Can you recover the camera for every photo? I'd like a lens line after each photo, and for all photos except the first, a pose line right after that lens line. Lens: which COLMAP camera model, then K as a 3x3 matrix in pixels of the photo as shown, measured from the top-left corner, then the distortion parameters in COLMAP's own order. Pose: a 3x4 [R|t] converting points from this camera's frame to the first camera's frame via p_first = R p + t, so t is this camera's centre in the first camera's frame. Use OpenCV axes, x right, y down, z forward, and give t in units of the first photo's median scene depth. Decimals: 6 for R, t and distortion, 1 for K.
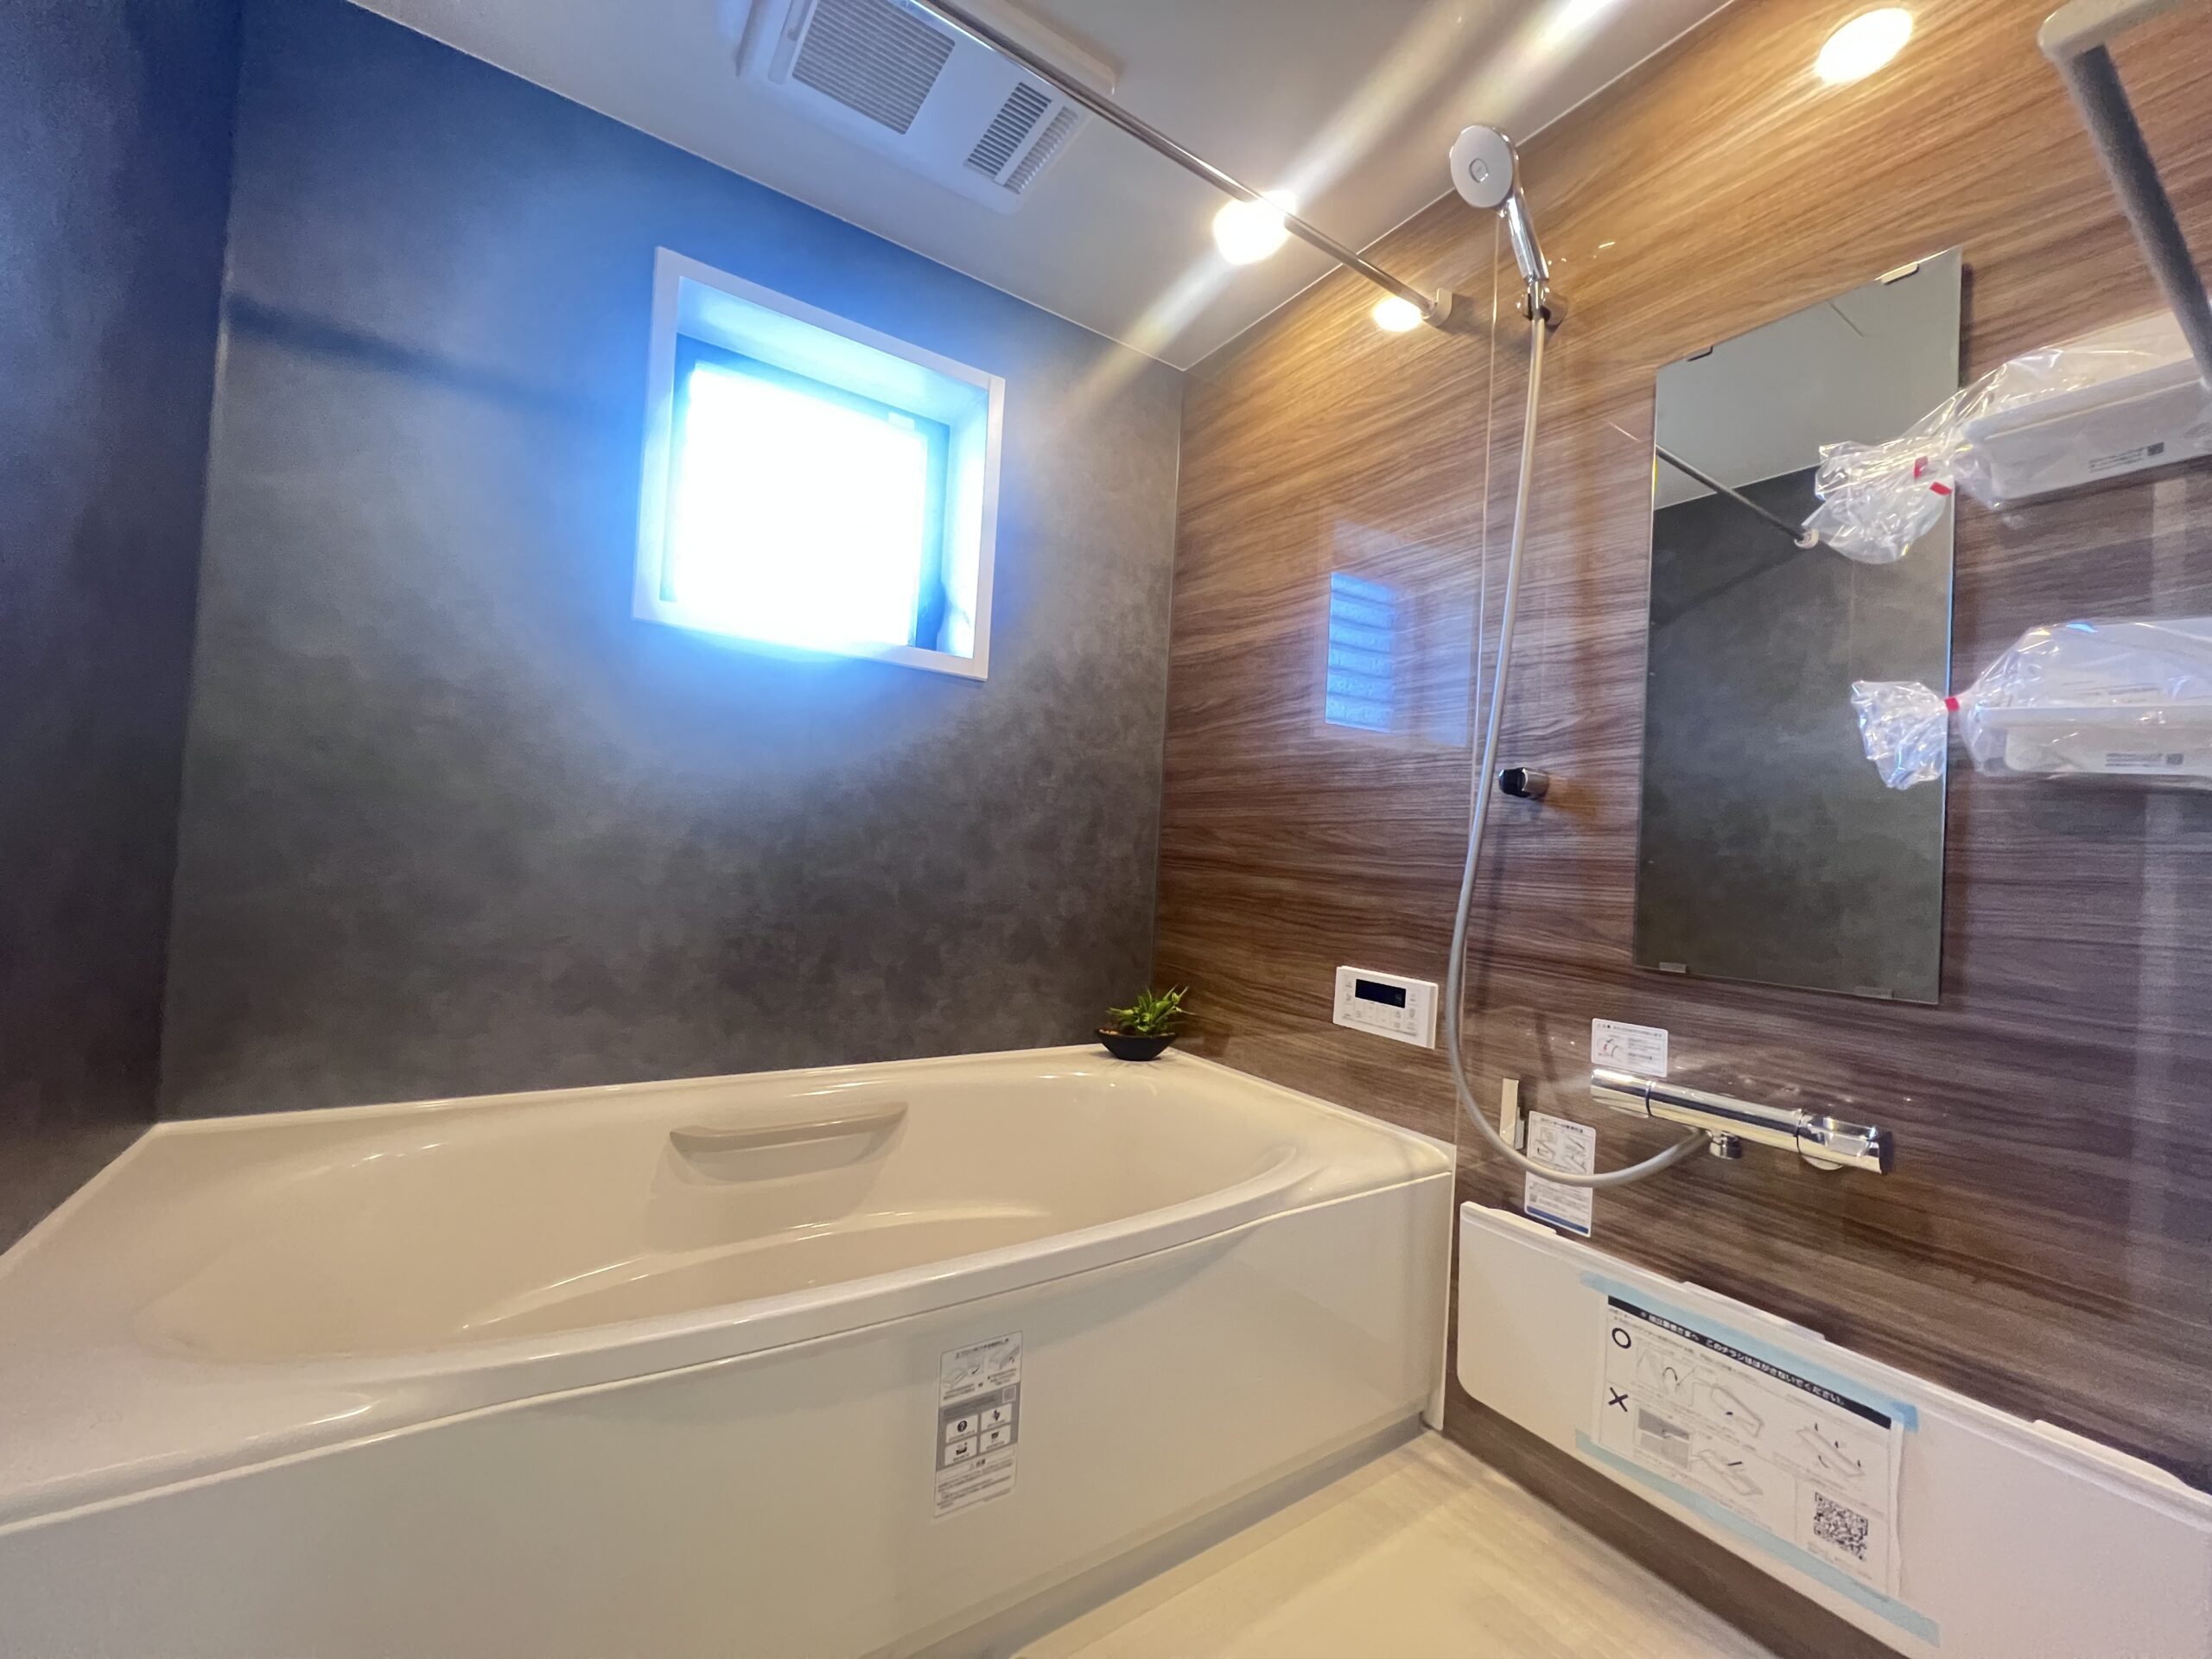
lens RADIAL K [[887.1, 0, 1111.2], [0, 887.1, 828.2], [0, 0, 1]] dist [-0.001288, 0.000576]
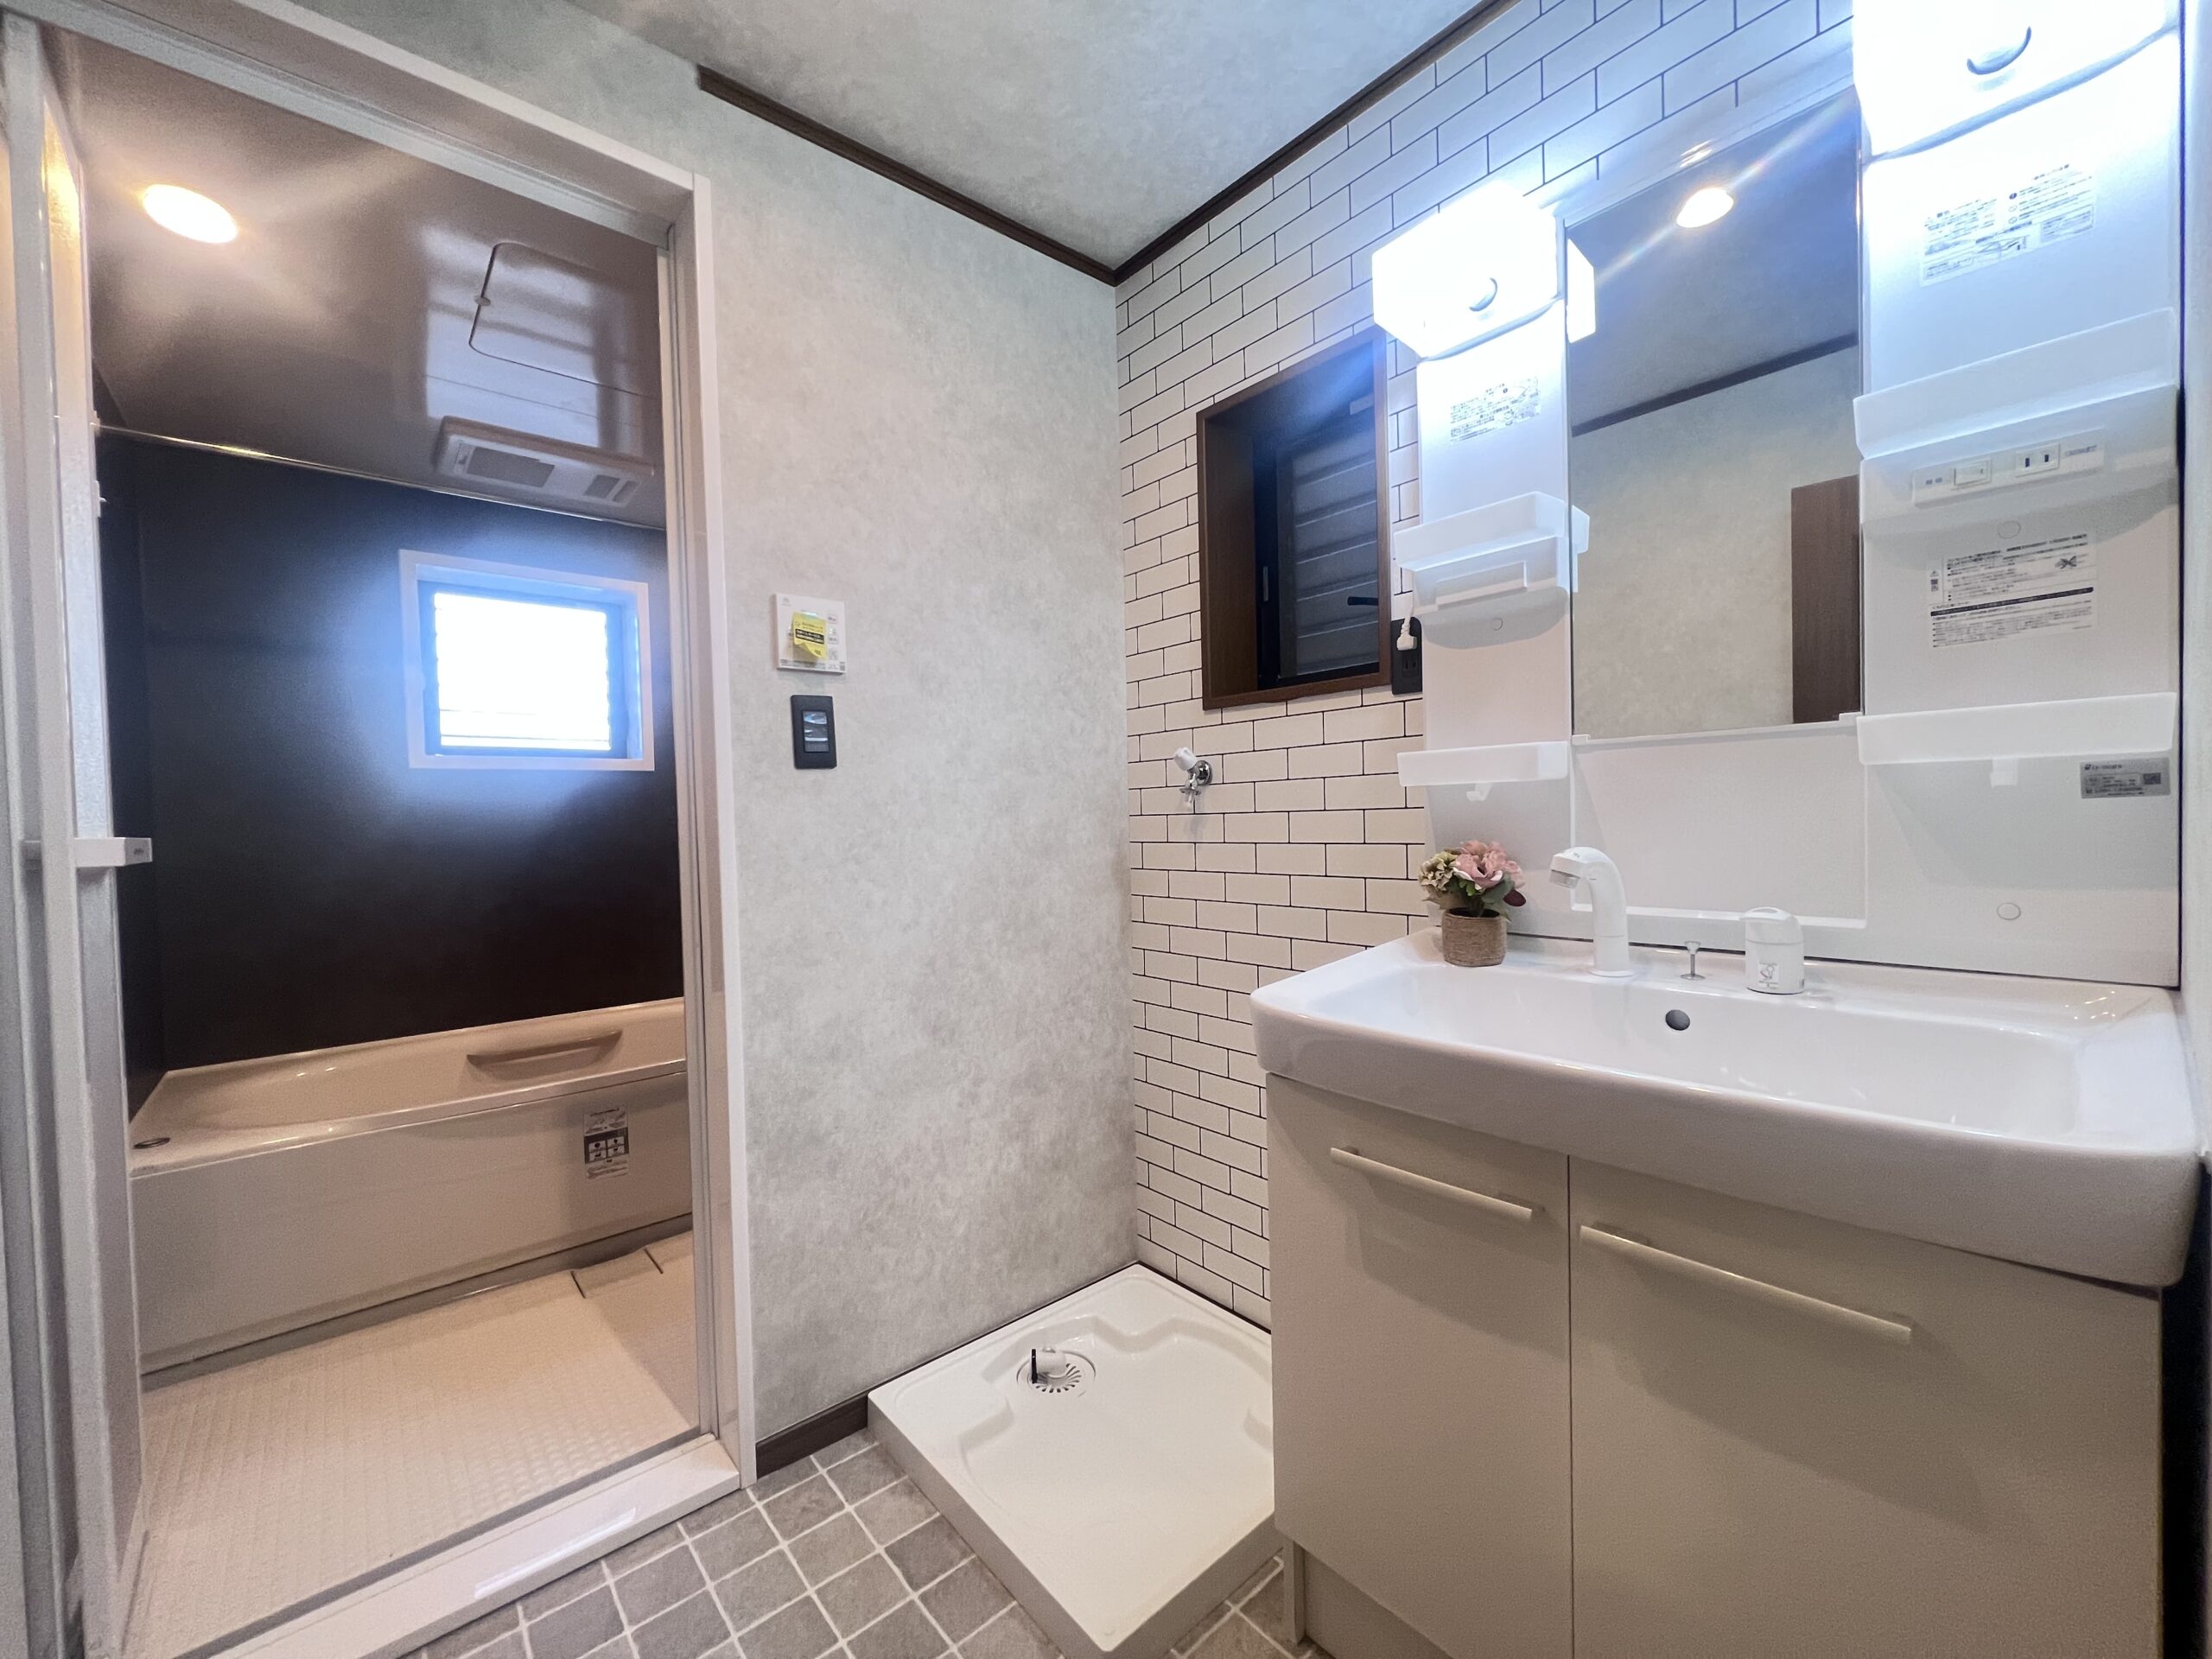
lens RADIAL K [[887.1, 0, 1102.1], [0, 887.1, 837.0], [0, 0, 1]] dist [-0.001288, 0.000576]
pose [[0.989036, -0.082683, 0.122355, 0.895940], [0.075378, 0.995151, 0.063183, -0.170092], [-0.126986, -0.053267, 0.990473, -1.384996]]
